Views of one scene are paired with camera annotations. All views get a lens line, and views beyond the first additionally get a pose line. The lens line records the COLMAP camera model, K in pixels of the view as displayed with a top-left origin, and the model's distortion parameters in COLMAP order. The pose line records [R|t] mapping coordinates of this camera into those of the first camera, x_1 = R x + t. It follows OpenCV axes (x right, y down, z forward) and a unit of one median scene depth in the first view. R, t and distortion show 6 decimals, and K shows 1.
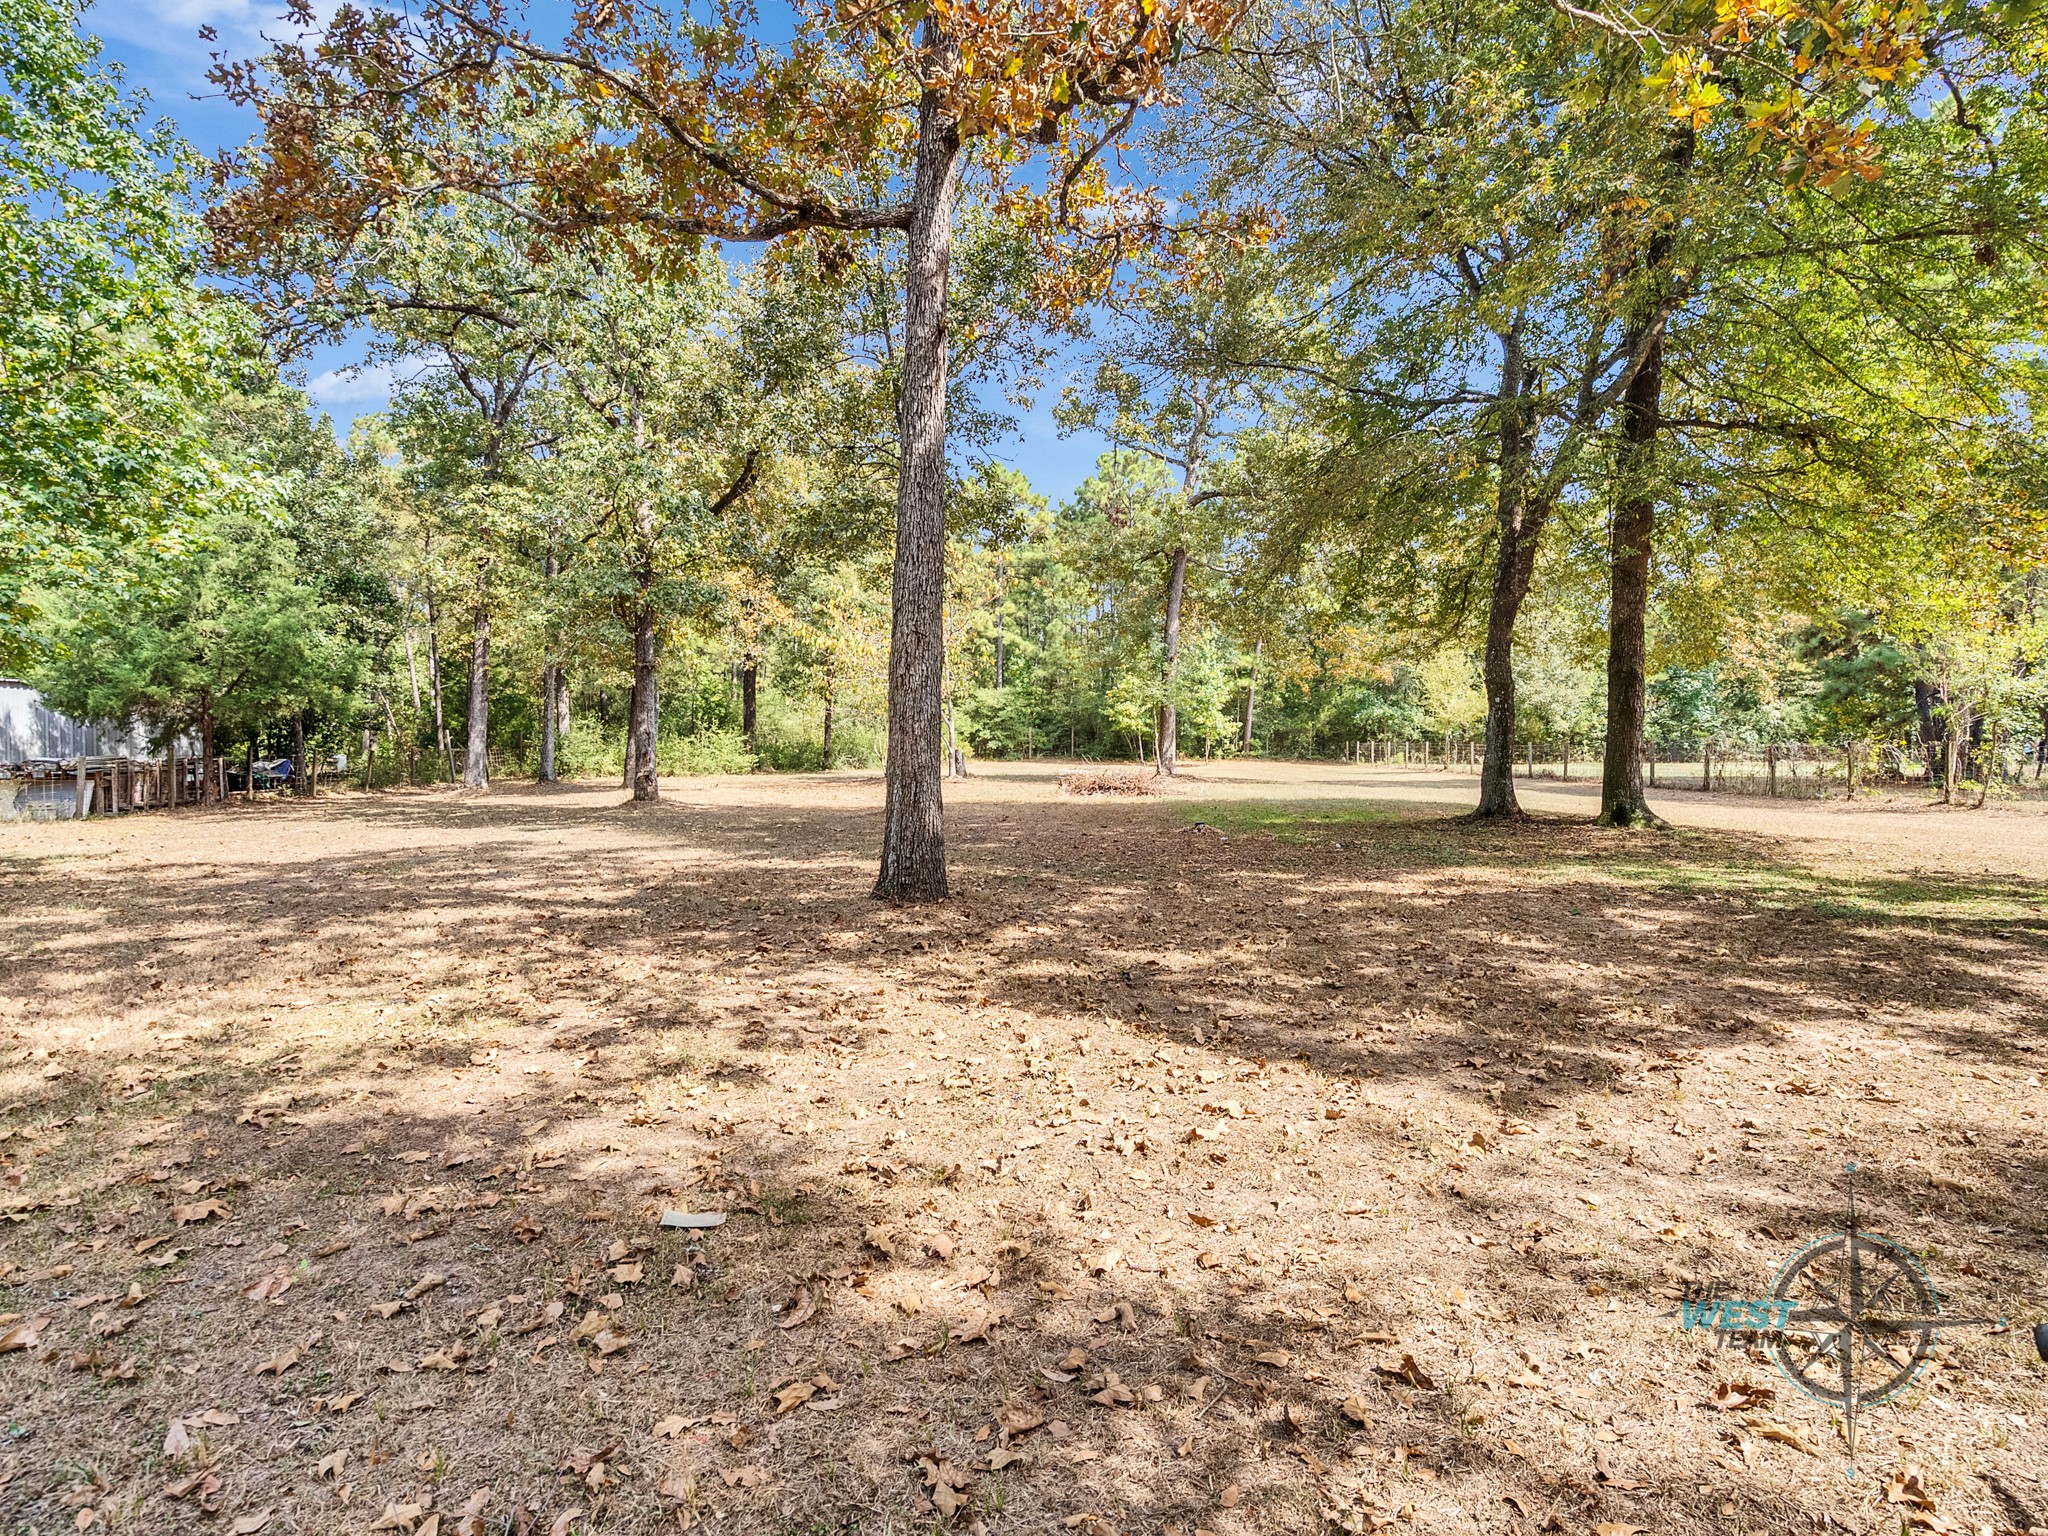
lens RADIAL K [[1044.3, 0, 1024.0], [0, 1044.3, 768.0], [0, 0, 1]] dist [0.004008, 0.001722]
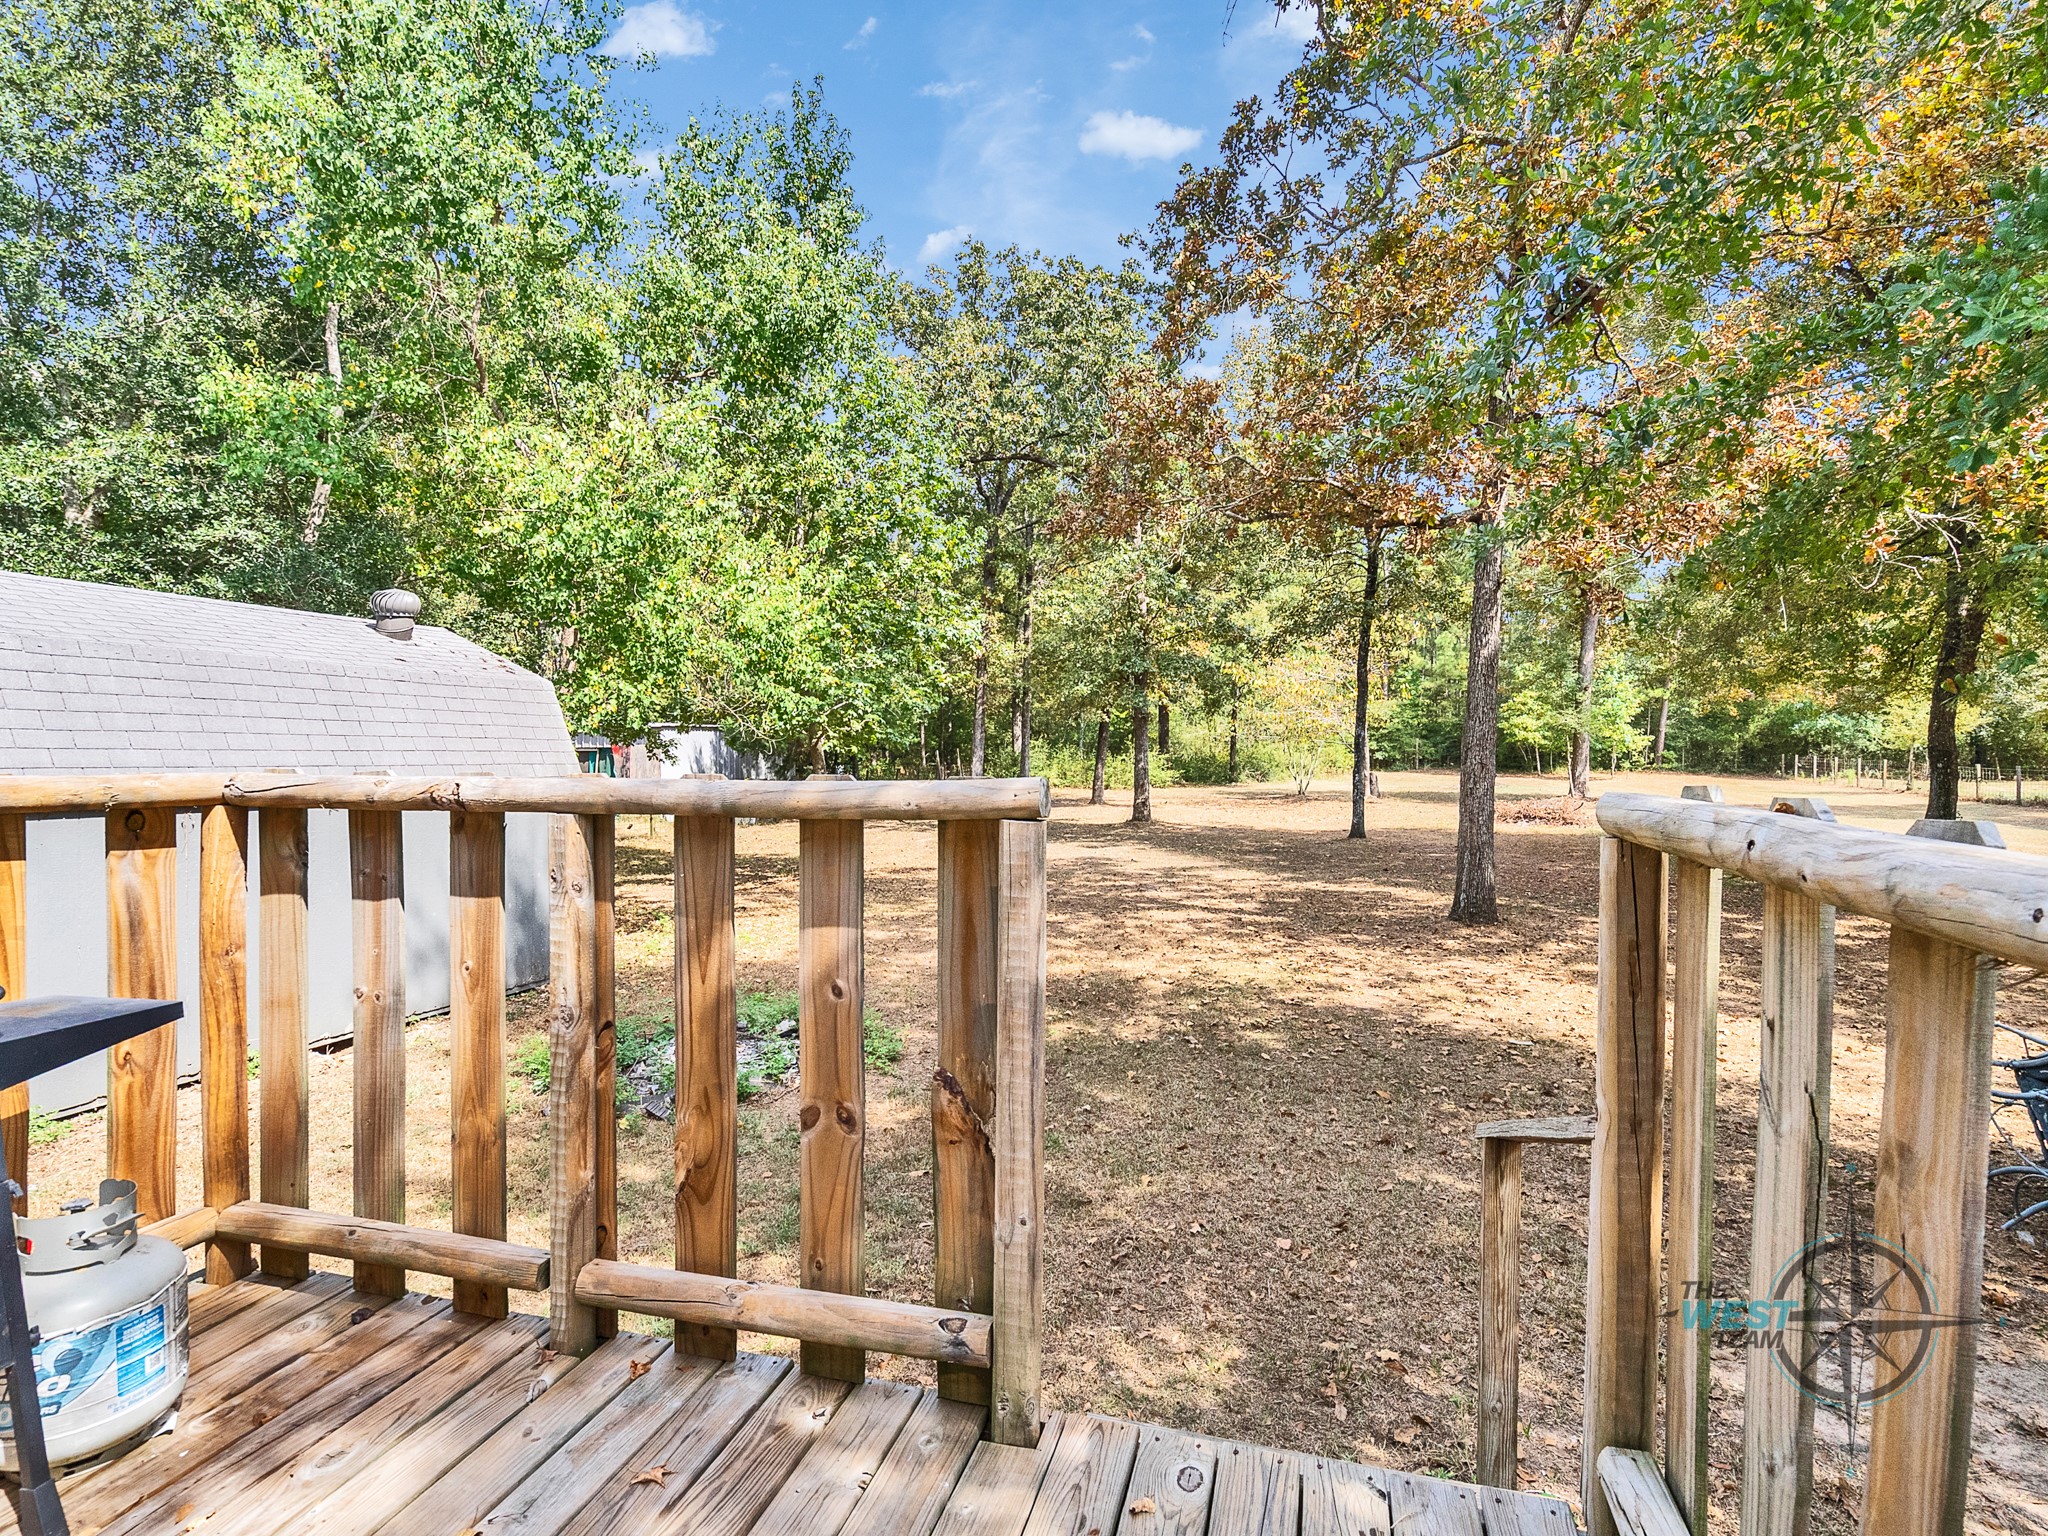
lens RADIAL K [[1044.3, 0, 1024.0], [0, 1044.3, 768.0], [0, 0, 1]] dist [0.004008, 0.001722]
pose [[0.947151, 0.008136, -0.320686, -0.041563], [-0.006099, 0.999954, 0.007354, -0.020728], [0.320731, -0.005010, 0.947157, -0.131900]]
